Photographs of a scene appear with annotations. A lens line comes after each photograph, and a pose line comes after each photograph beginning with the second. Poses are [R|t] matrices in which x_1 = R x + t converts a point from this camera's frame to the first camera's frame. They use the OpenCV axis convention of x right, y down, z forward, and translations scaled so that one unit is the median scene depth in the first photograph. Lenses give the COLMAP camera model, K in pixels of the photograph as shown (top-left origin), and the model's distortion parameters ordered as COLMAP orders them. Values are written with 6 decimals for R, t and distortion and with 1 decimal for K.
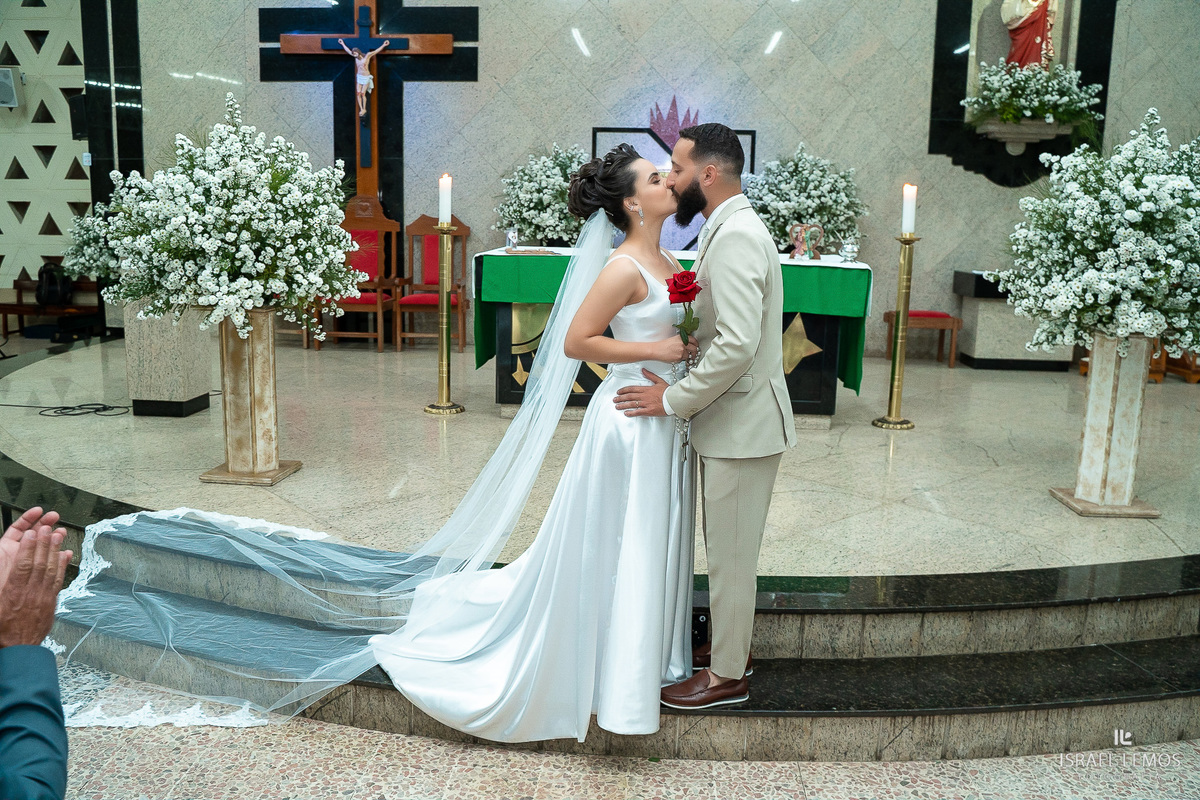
lens RADIAL K [[956.7, 0, 600.0], [0, 956.7, 400.0], [0, 0, 1]] dist [-0.114548, 0.087692]
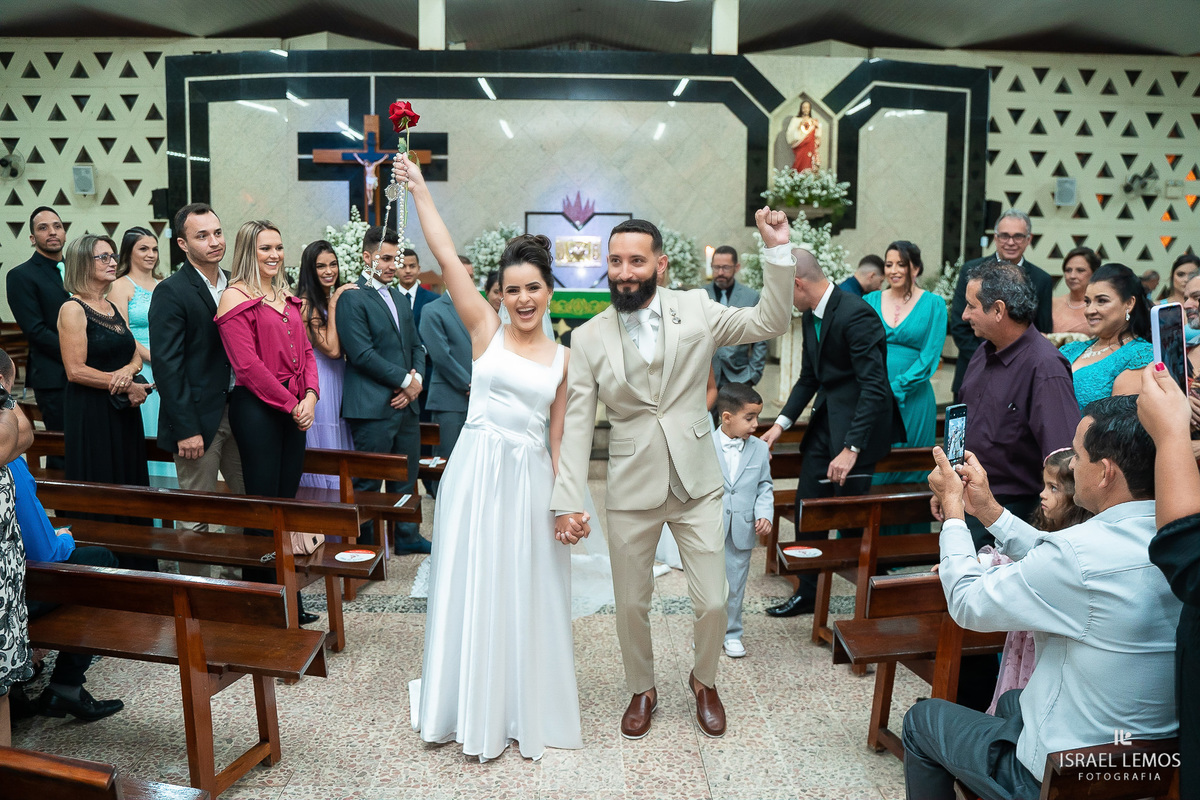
lens RADIAL K [[956.7, 0, 600.0], [0, 956.7, 400.0], [0, 0, 1]] dist [-0.114548, 0.087692]
pose [[0.995937, -0.020226, 0.087750, -0.033320], [0.025733, 0.997739, -0.062088, 0.129465], [-0.086296, 0.064094, 0.994206, -0.592938]]
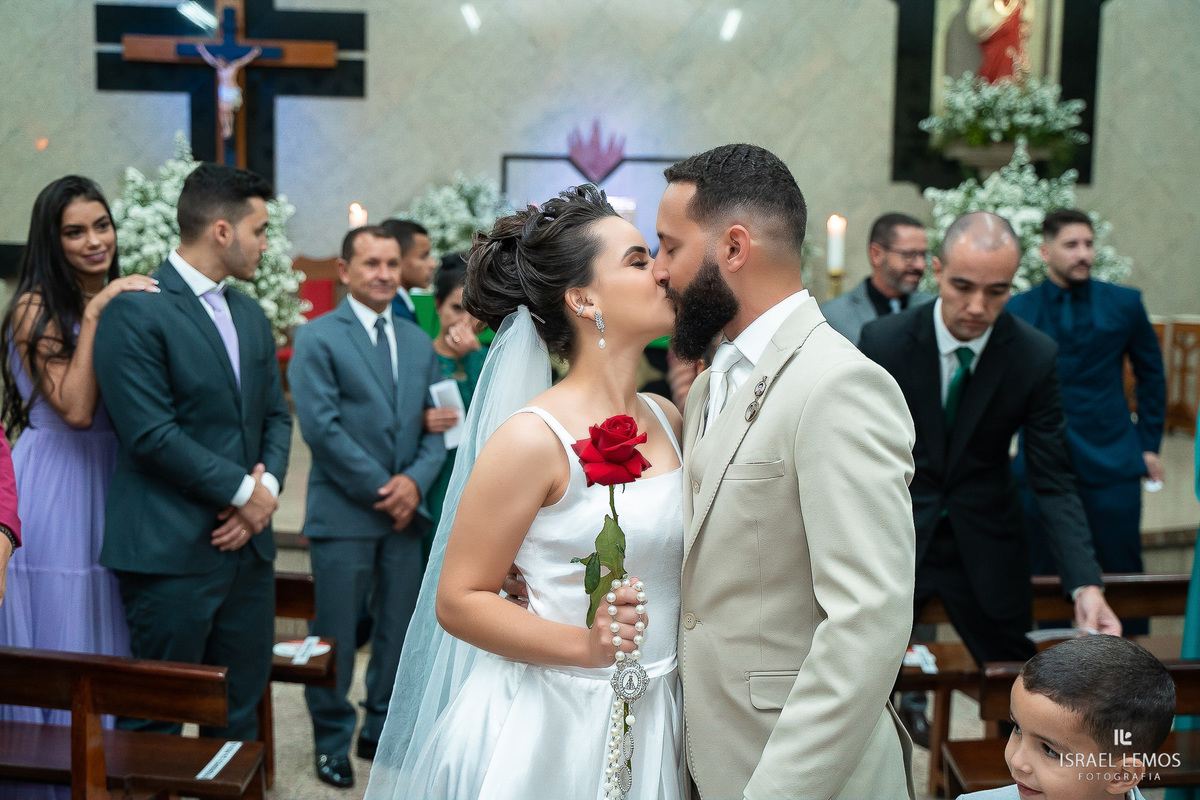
lens RADIAL K [[1566.9, 0, 600.0], [0, 1566.9, 400.0], [0, 0, 1]] dist [0.011698, 0.309650]
pose [[0.997166, -0.007673, 0.074843, -0.032467], [0.015689, 0.994122, -0.107124, 0.103044], [-0.073581, 0.107995, 0.991425, -0.461236]]
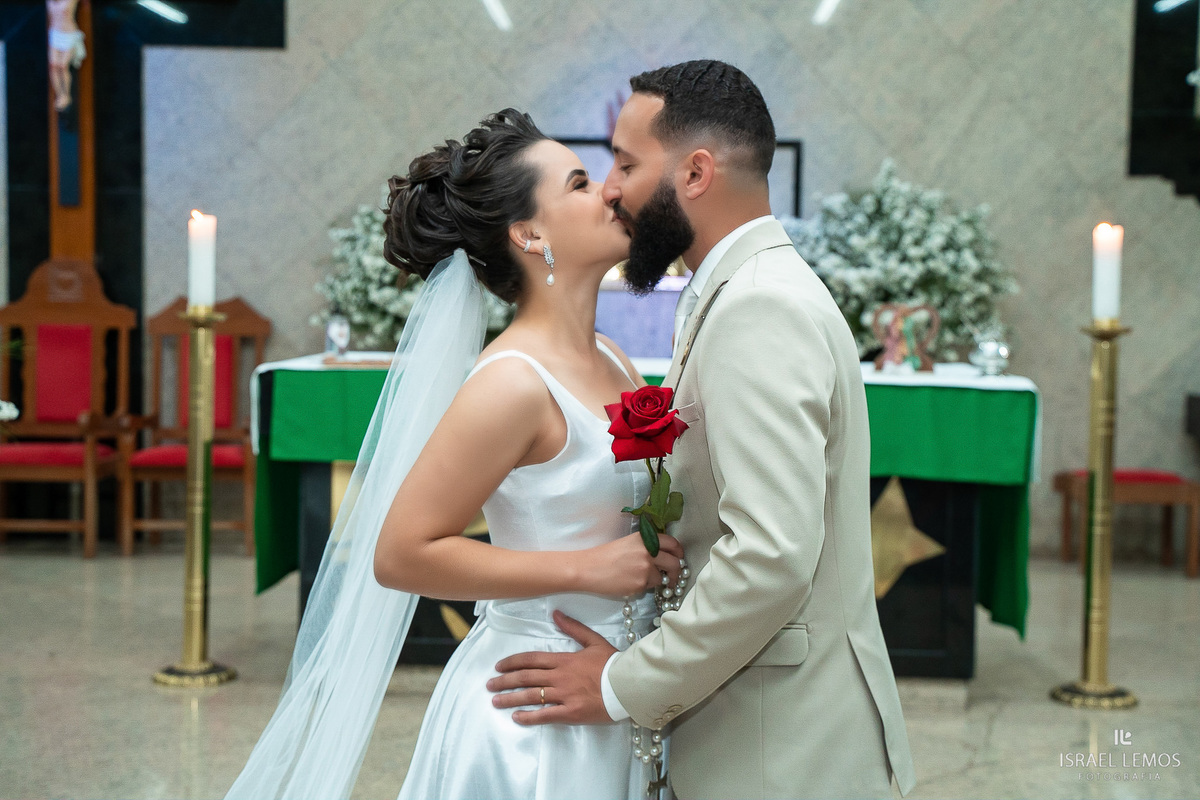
lens RADIAL K [[1698.1, 0, 600.8], [0, 1698.1, 373.7], [0, 0, 1]] dist [0.109531, 0.004981]
pose [[0.999192, -0.005114, 0.039875, 0.011448], [0.011099, 0.988416, -0.151362, -0.007276], [-0.038639, 0.151682, 0.987674, 0.071213]]
